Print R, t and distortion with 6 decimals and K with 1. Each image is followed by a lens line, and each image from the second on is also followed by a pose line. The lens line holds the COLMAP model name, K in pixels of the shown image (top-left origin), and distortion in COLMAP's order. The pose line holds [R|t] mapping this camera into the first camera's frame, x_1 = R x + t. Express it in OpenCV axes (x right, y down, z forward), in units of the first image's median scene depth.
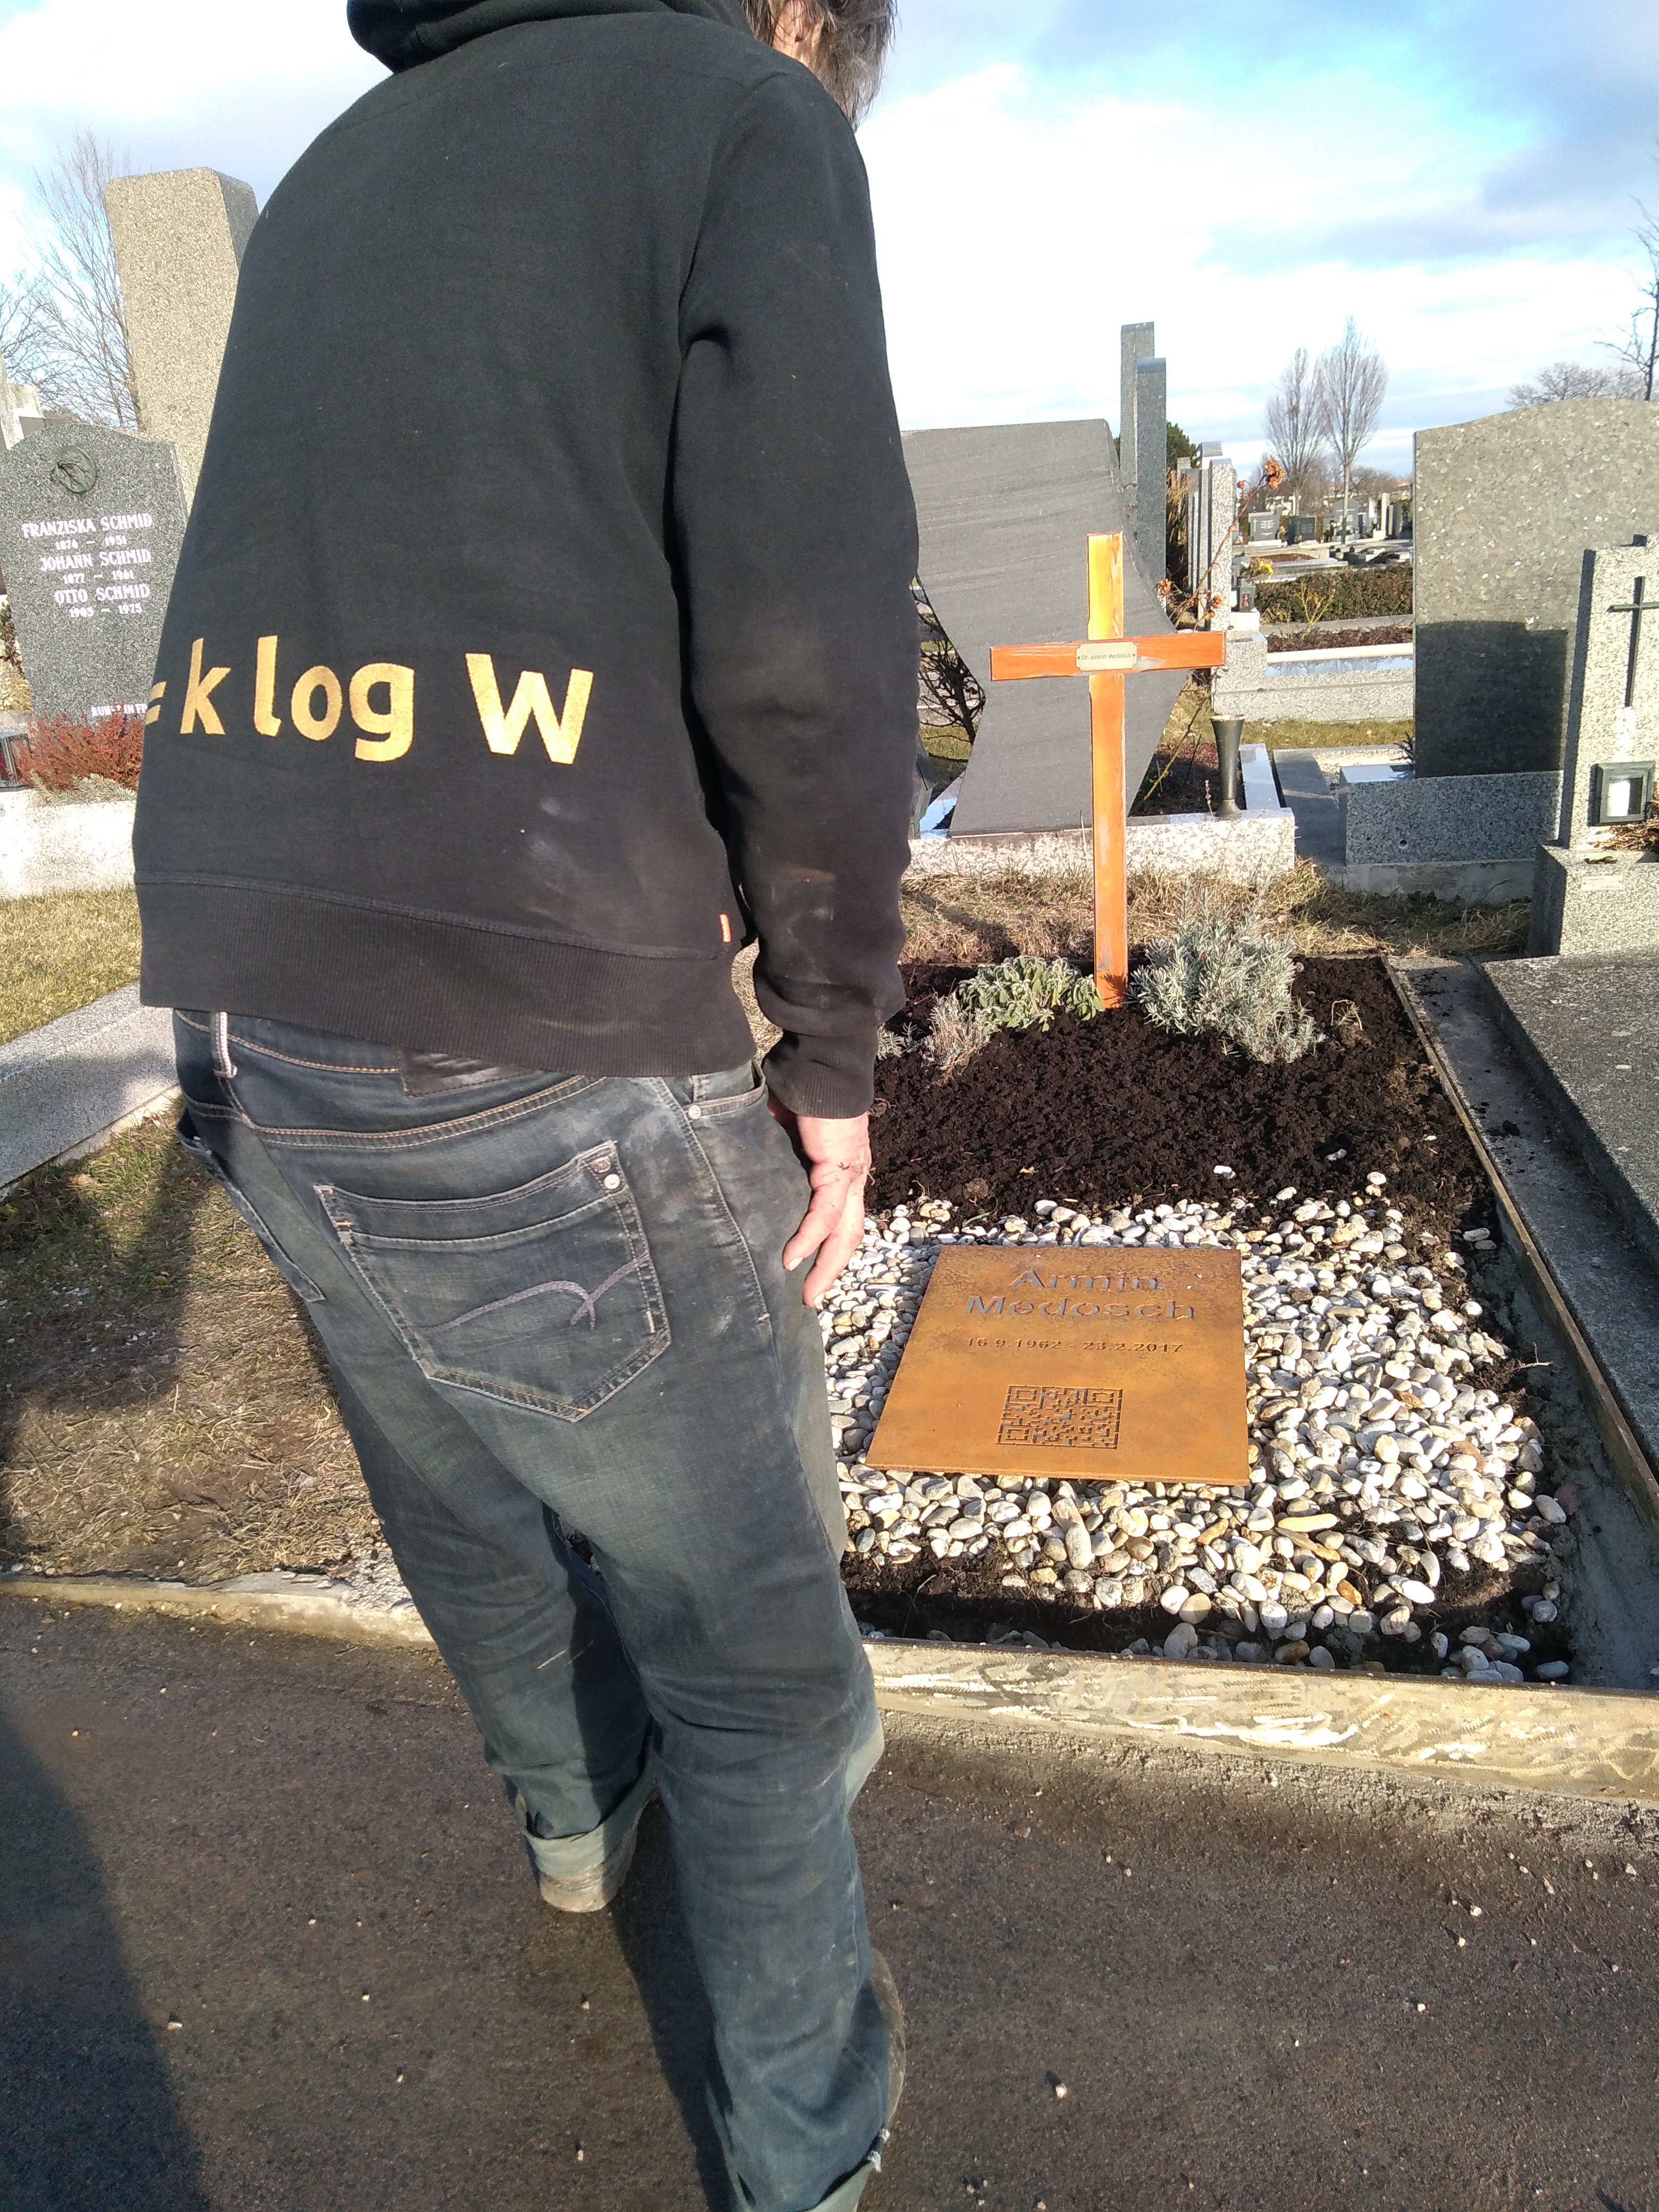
lens RADIAL K [[1638.0, 0, 842.9], [0, 1638.0, 1117.8], [0, 0, 1]] dist [0.041843, -0.053190]
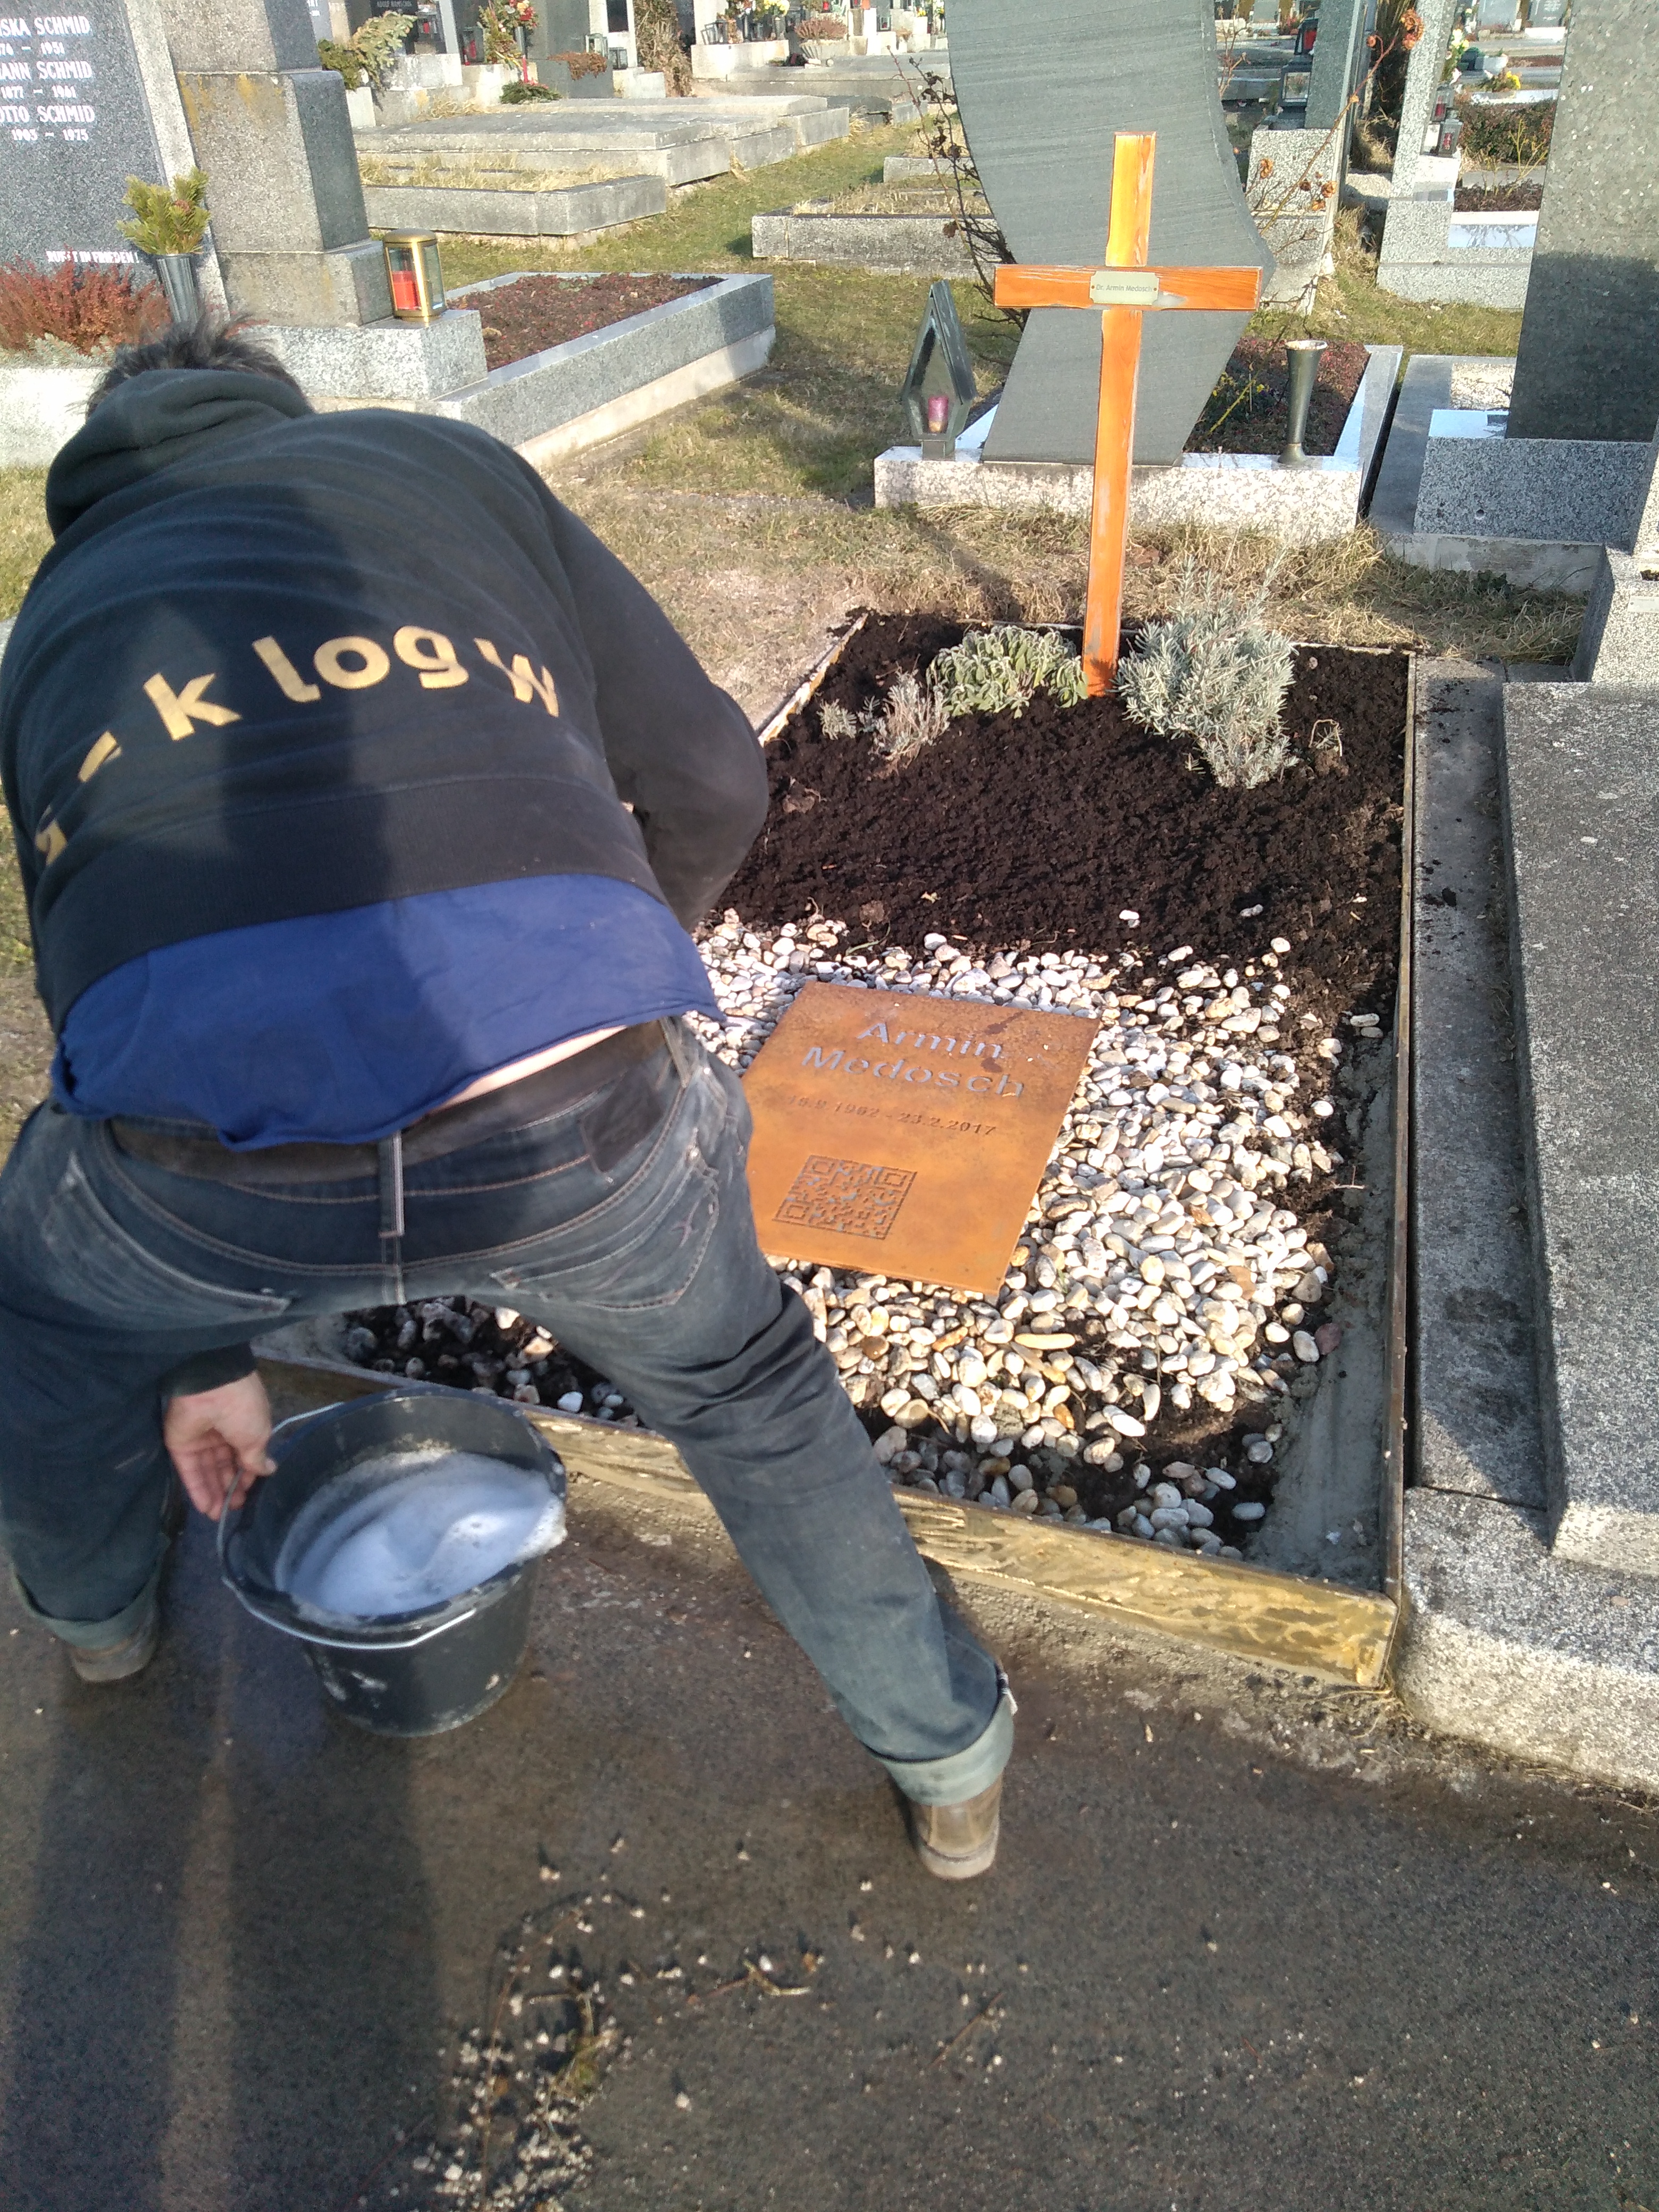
lens RADIAL K [[1657.8, 0, 831.1], [0, 1657.8, 1095.7], [0, 0, 1]] dist [0.043479, -0.041879]
pose [[0.992476, 0.100969, -0.069255, 0.164700], [-0.080941, 0.965466, 0.247637, -0.110643], [0.091867, -0.240168, 0.966374, 0.033208]]
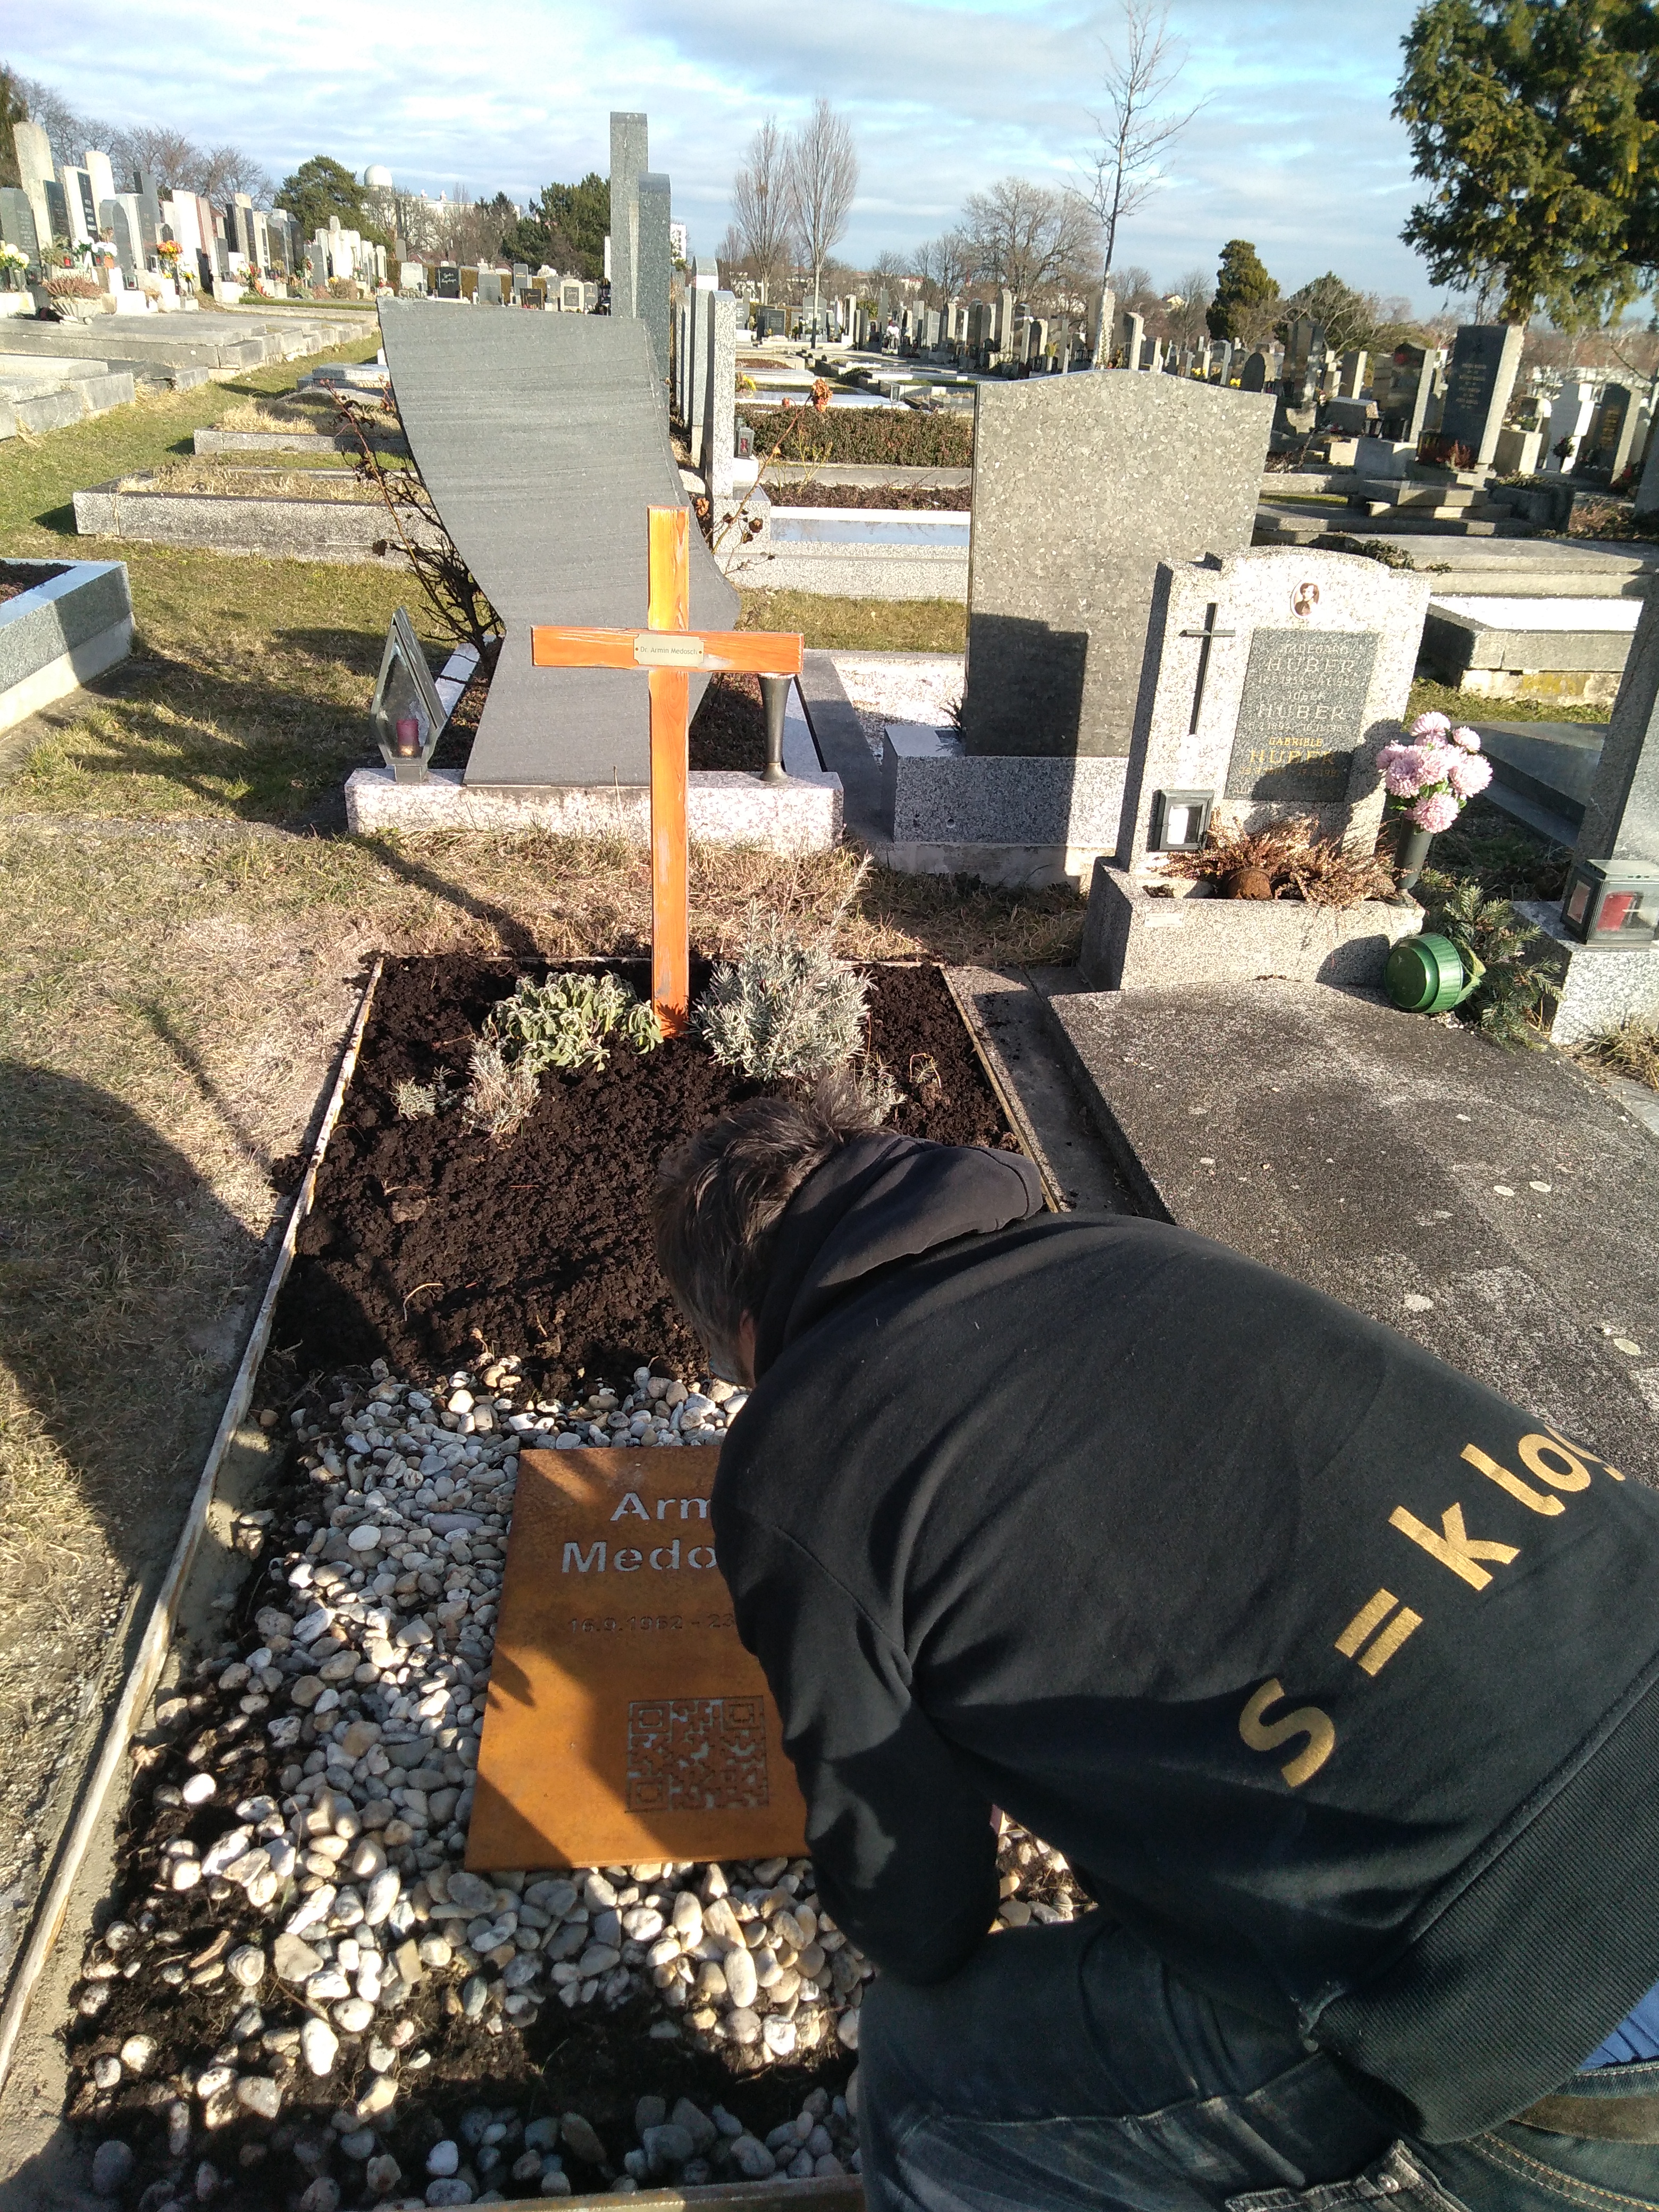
lens RADIAL K [[1634.4, 0, 840.7], [0, 1634.4, 1112.0], [0, 0, 1]] dist [0.044739, -0.036810]
pose [[0.949157, -0.027278, 0.313619, -0.046416], [-0.011648, 0.992513, 0.121580, -0.217280], [-0.314588, -0.119052, 0.941733, 0.193686]]
